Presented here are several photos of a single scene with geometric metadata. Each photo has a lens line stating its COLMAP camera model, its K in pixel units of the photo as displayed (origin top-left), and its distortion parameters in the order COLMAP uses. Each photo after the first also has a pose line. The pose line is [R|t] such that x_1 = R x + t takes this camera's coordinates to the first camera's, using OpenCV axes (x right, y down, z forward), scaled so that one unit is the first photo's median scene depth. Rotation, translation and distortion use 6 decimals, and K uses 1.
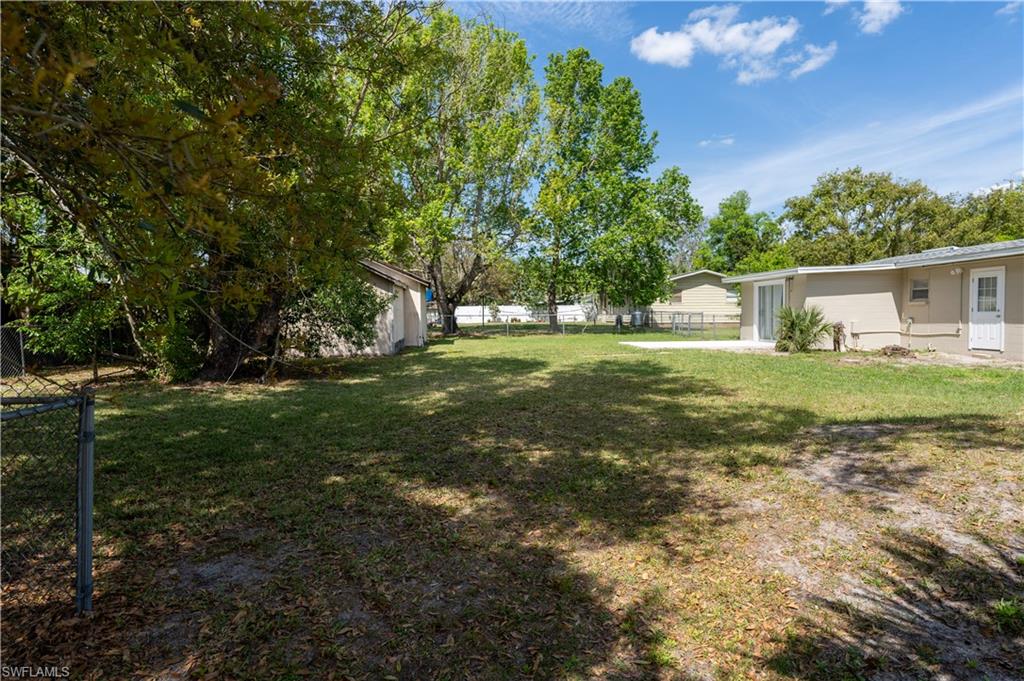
lens RADIAL K [[548.7, 0, 512.0], [0, 548.7, 340.5], [0, 0, 1]] dist [-0.028239, 0.018200]
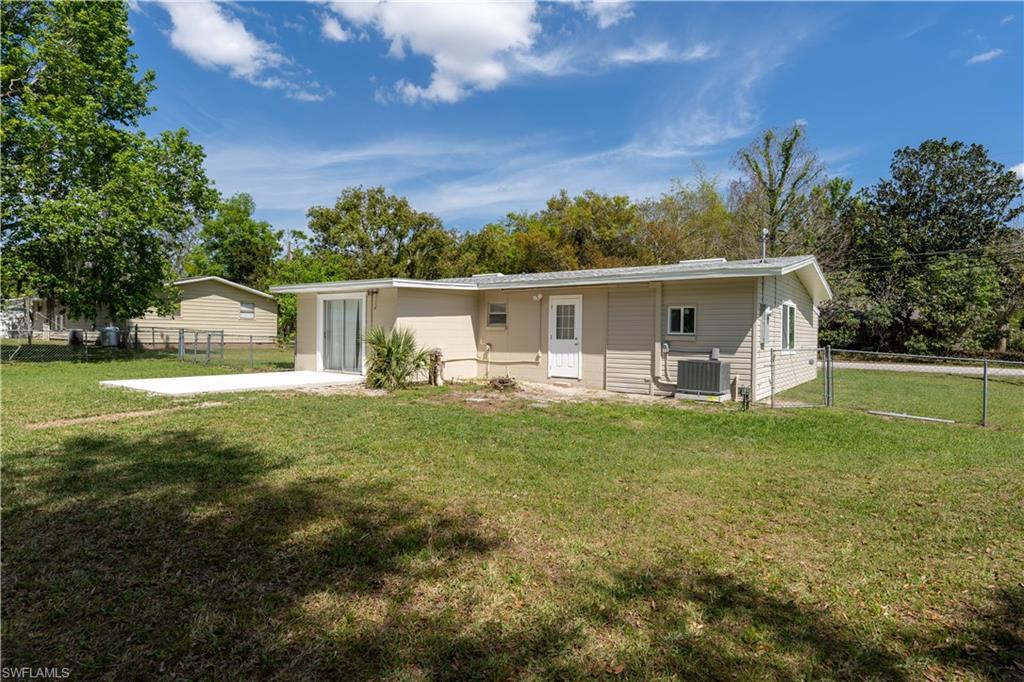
lens RADIAL K [[548.7, 0, 512.0], [0, 548.7, 341.0], [0, 0, 1]] dist [-0.028239, 0.018200]
pose [[0.631015, 0.008483, 0.775724, 0.018615], [0.015024, 0.999619, -0.023153, -0.014665], [-0.775625, 0.026264, 0.630648, 0.227061]]
